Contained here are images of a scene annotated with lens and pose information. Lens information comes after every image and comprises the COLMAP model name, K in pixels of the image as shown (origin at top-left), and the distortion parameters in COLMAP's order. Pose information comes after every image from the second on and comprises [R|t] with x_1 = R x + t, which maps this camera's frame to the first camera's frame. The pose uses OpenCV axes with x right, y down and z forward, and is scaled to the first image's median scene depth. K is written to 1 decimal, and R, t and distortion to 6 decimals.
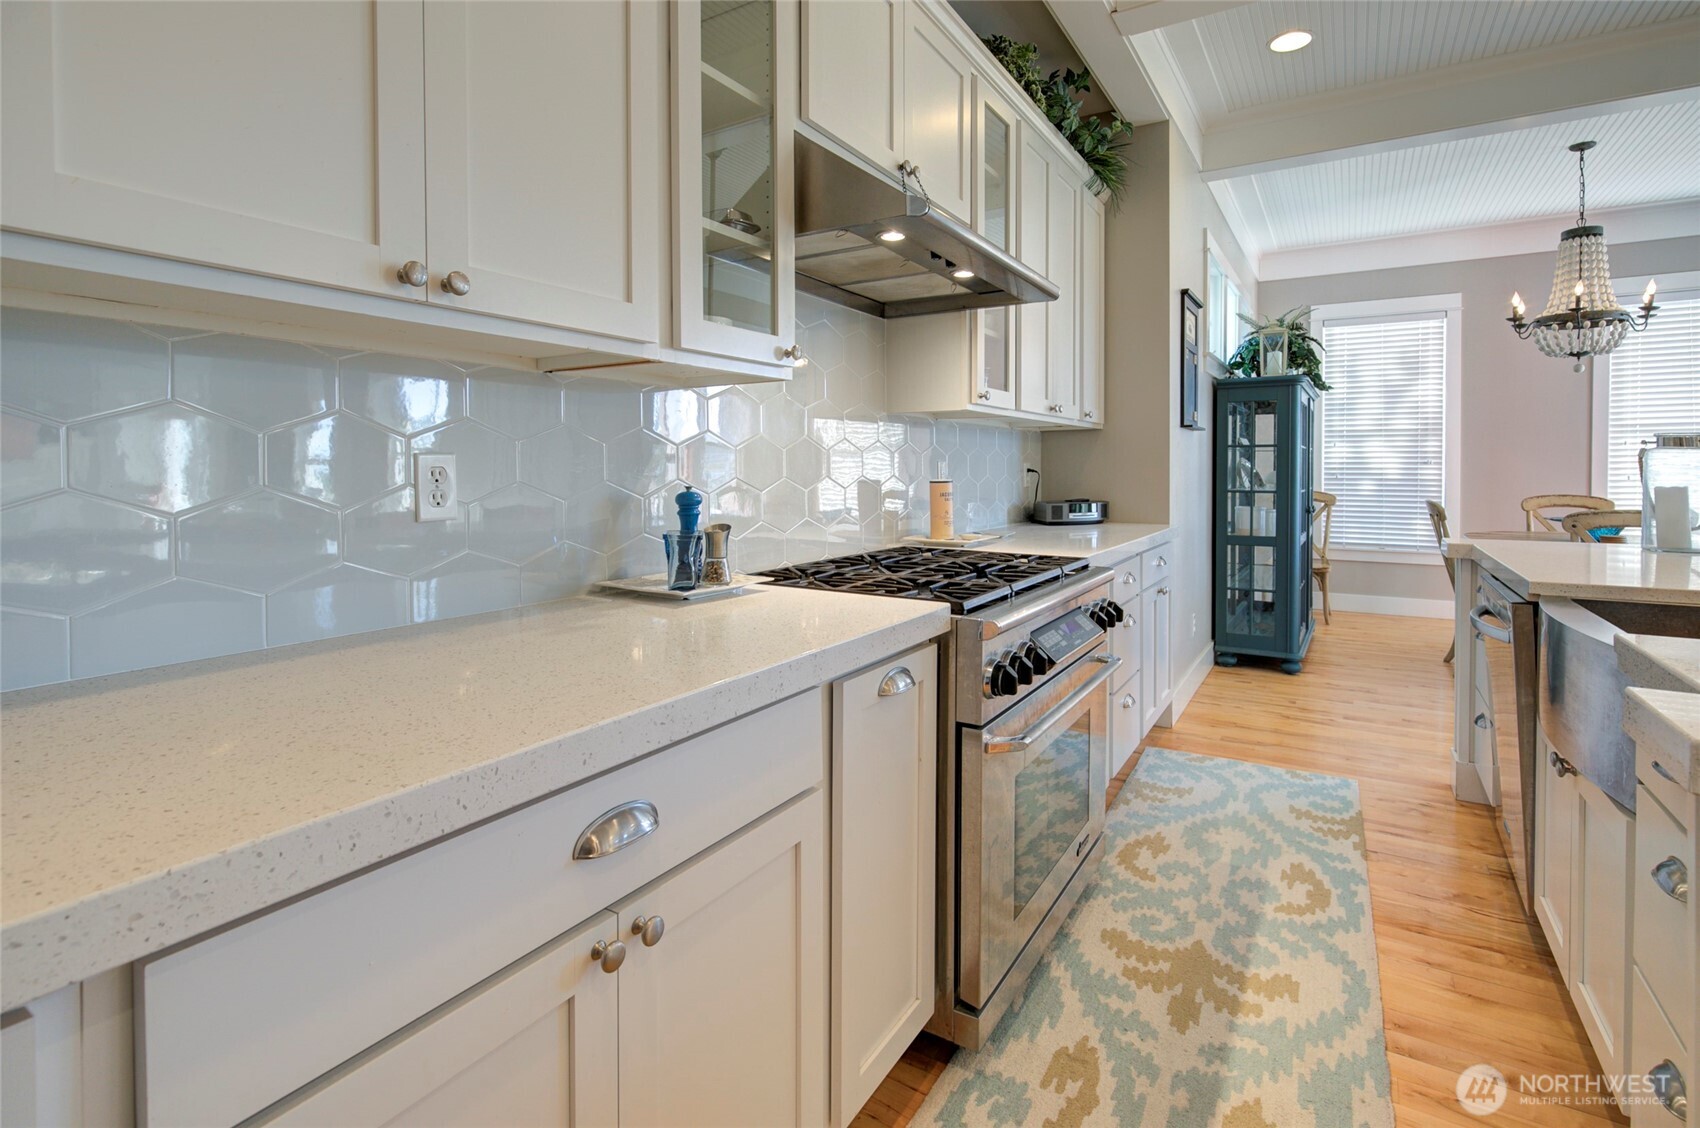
lens RADIAL K [[808.6, 0, 849.2], [0, 808.6, 494.5], [0, 0, 1]] dist [-0.013538, 0.001552]
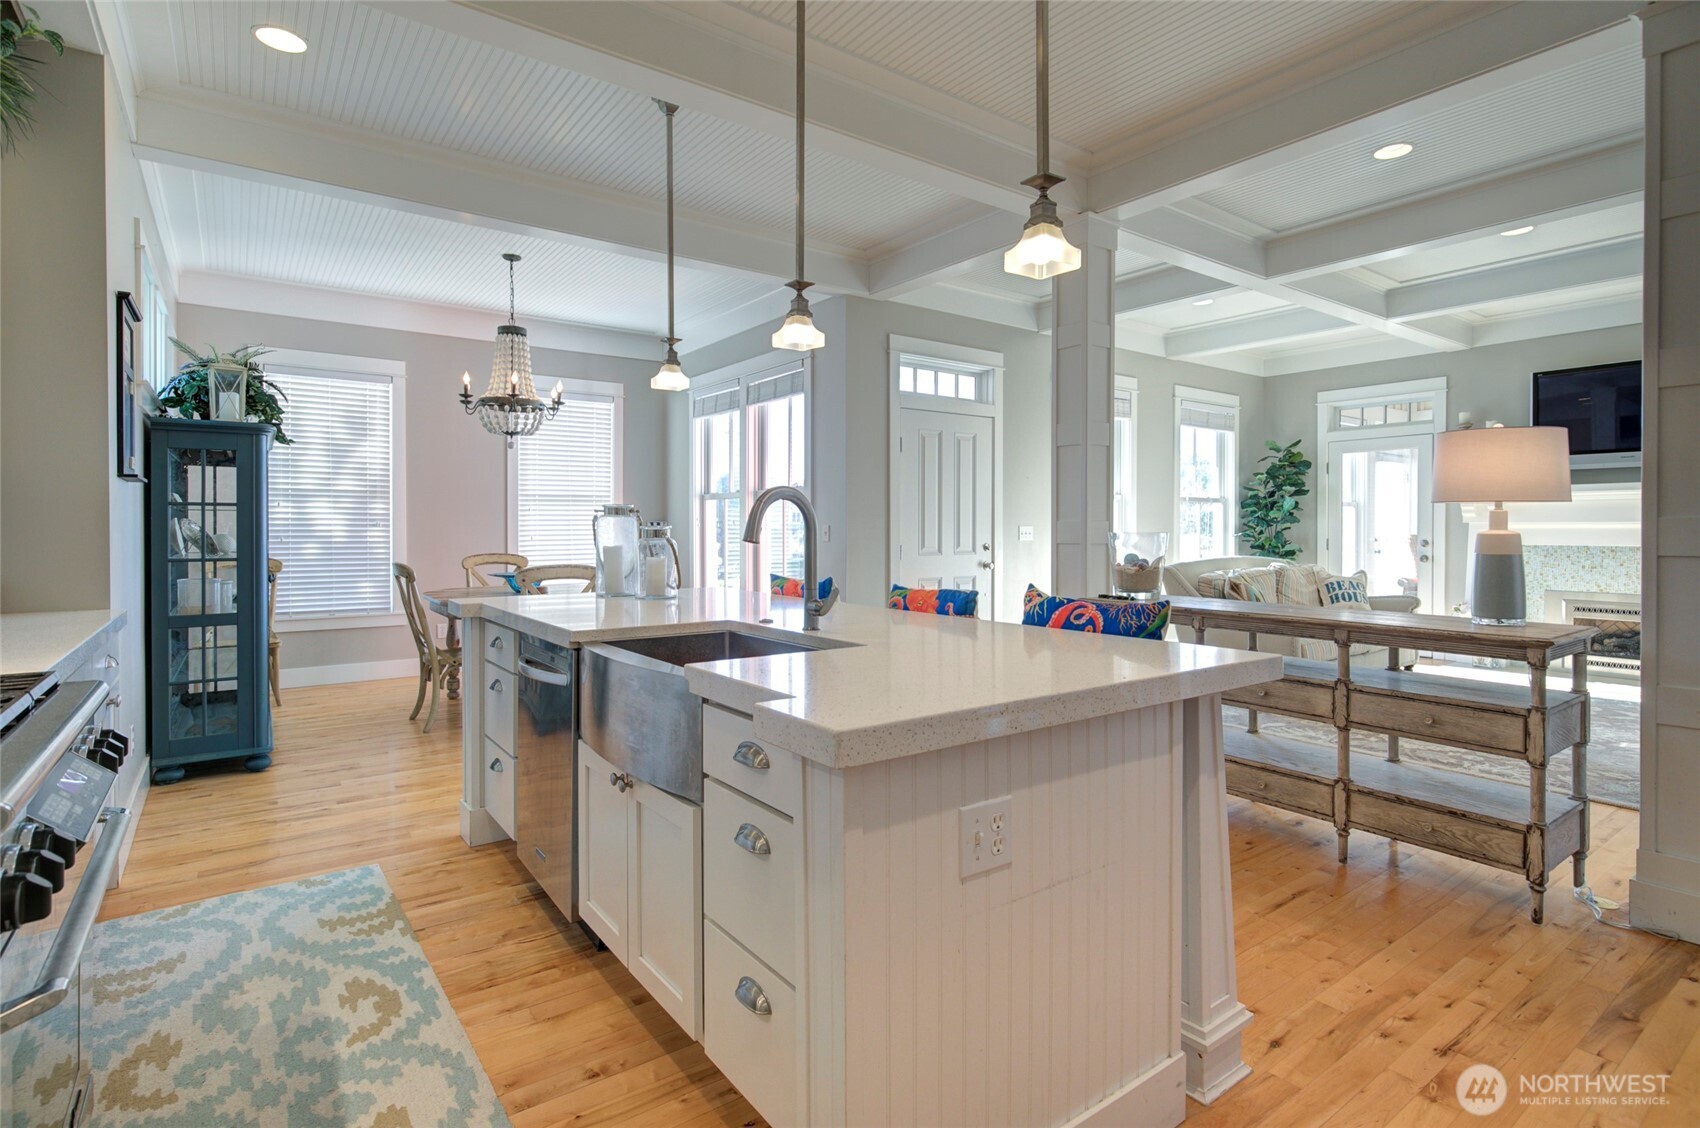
lens RADIAL K [[843.0, 0, 875.2], [0, 843.0, 541.3], [0, 0, 1]] dist [-0.010568, 0.002033]
pose [[0.356638, -0.012794, 0.934155, -0.080322], [0.029715, 0.999556, 0.002345, -0.006982], [-0.933770, 0.026922, 0.356860, 0.105934]]
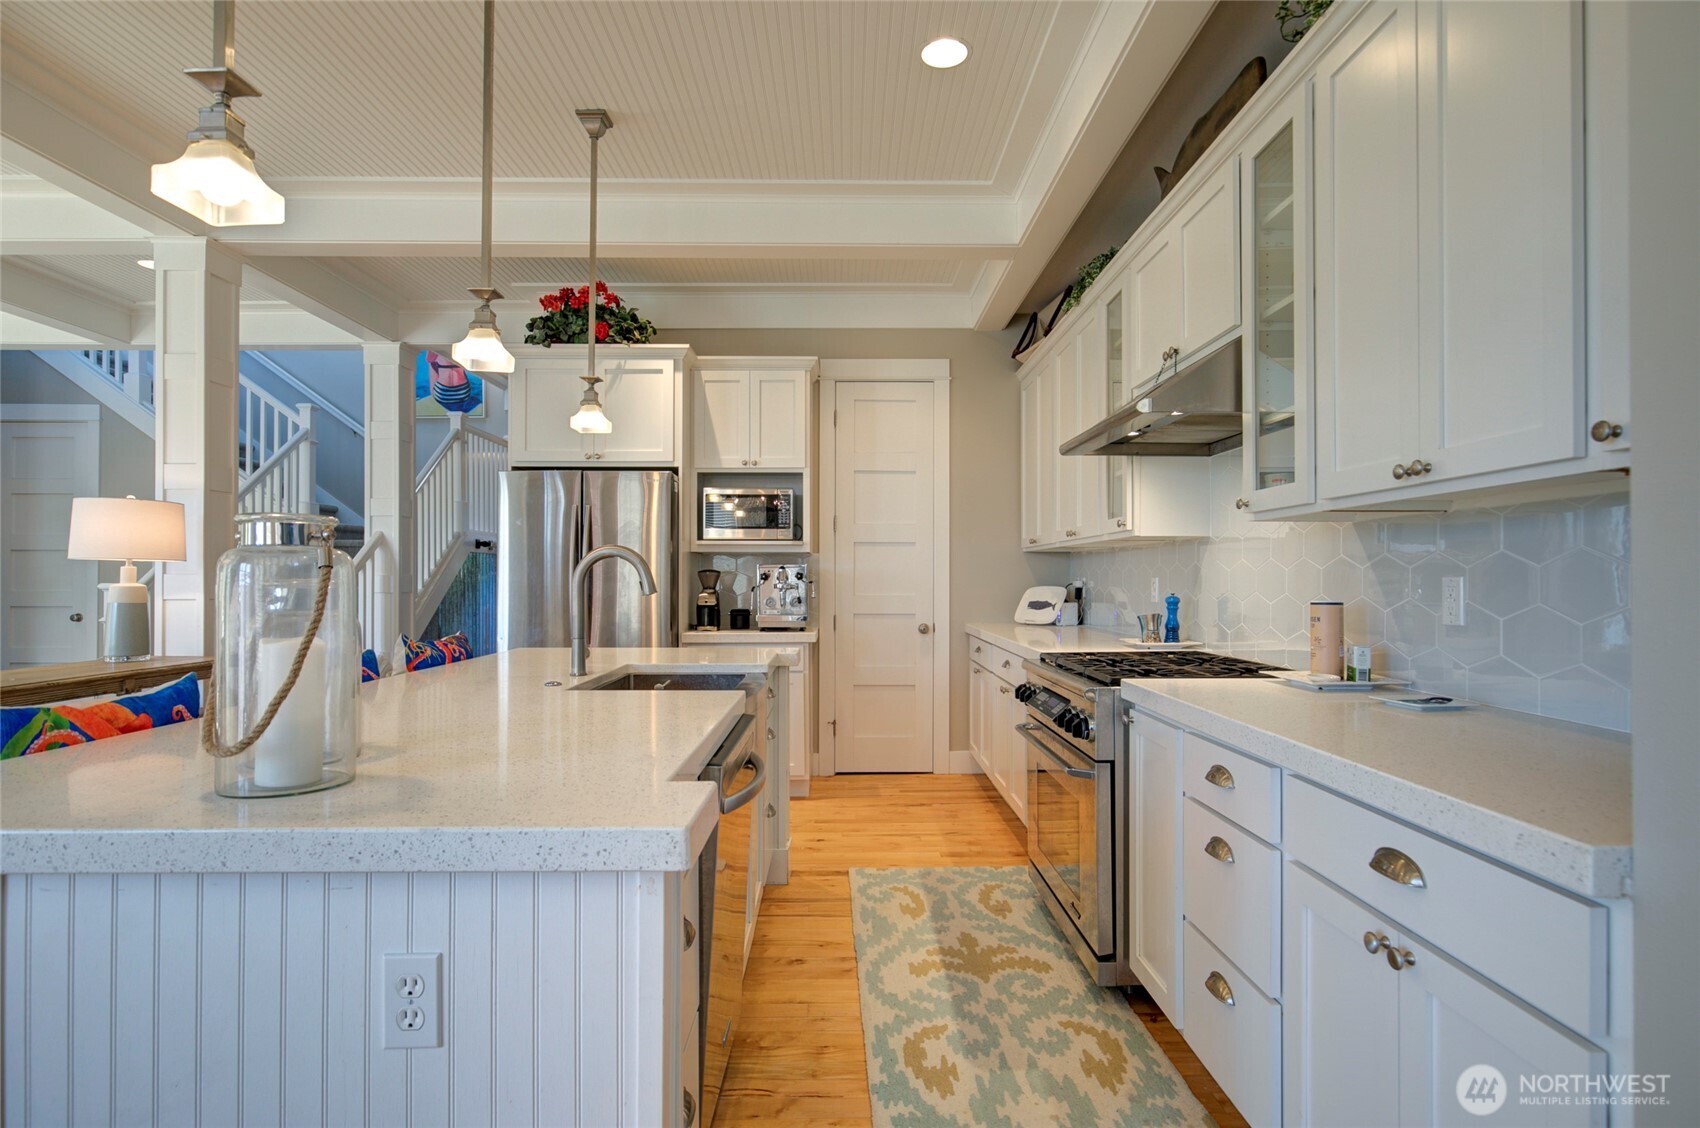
lens RADIAL K [[878.6, 0, 868.8], [0, 878.6, 573.7], [0, 0, 1]] dist [-0.007847, 0.001906]
pose [[-0.832165, -0.000616, -0.554528, 0.961634], [-0.015627, 0.999628, 0.022341, -0.057077], [0.554308, 0.027257, -0.831865, 1.452583]]
